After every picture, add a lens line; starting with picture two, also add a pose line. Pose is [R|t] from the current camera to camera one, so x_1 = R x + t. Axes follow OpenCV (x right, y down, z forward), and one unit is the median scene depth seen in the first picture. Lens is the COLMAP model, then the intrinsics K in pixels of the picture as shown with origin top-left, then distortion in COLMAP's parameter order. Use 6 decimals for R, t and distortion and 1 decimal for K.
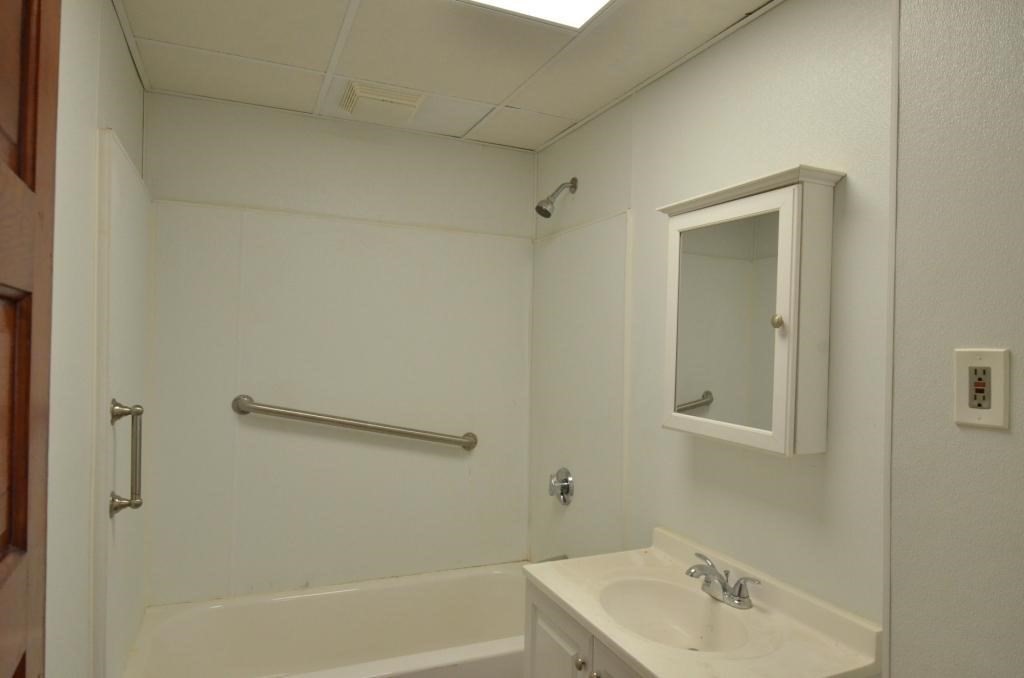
lens RADIAL K [[645.4, 0, 502.5], [0, 645.4, 341.4], [0, 0, 1]] dist [-0.007629, -0.002784]
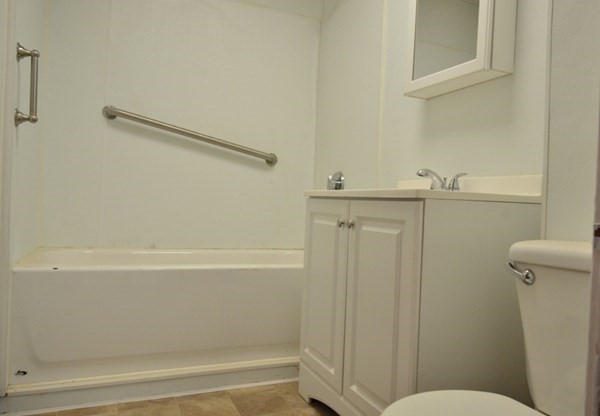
lens RADIAL K [[477.4, 0, 305.4], [0, 477.4, 207.3], [0, 0, 1]] dist [-0.000094, 0.007452]
pose [[0.999865, 0.016271, 0.002138, 0.035230], [-0.016285, 0.999846, 0.006555, 0.420063], [-0.002031, -0.006589, 0.999976, -0.064158]]
